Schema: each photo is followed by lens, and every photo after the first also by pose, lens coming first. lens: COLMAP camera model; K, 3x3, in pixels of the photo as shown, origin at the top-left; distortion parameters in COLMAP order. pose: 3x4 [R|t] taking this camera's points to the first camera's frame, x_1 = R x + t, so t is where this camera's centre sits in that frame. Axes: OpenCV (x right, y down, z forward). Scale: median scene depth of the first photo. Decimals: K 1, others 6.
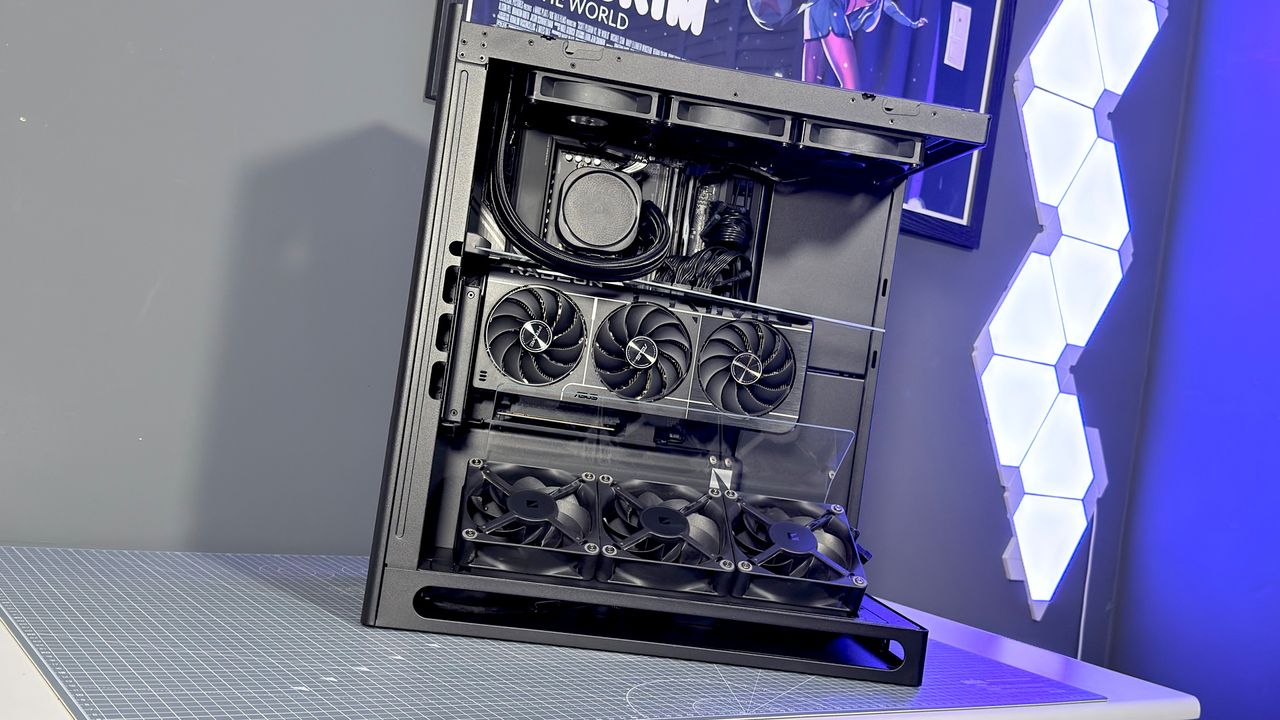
lens RADIAL K [[1258.0, 0, 640.0], [0, 1258.0, 360.0], [0, 0, 1]] dist [0.092077, -0.012283]
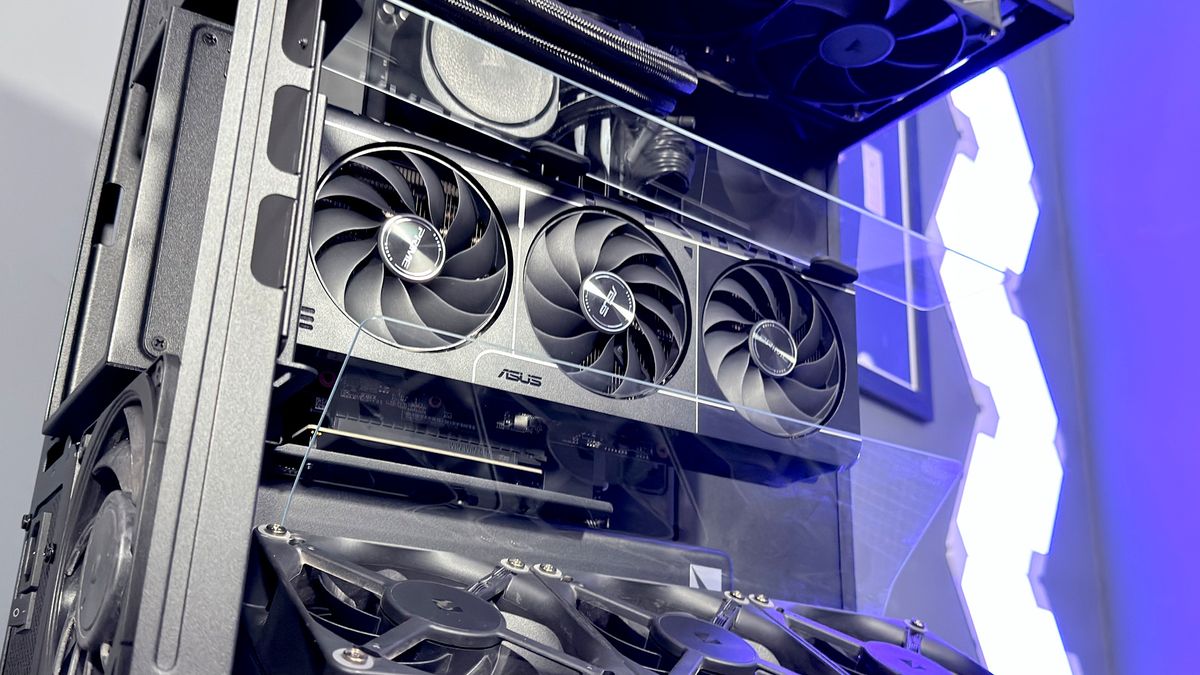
lens RADIAL K [[1179.3, 0, 600.0], [0, 1179.3, 337.5], [0, 0, 1]] dist [0.092077, -0.012283]
pose [[0.899969, 0.041333, 0.433990, -0.205814], [0.090379, 0.956179, -0.278485, 0.138656], [-0.426482, 0.289851, 0.856796, 0.601713]]
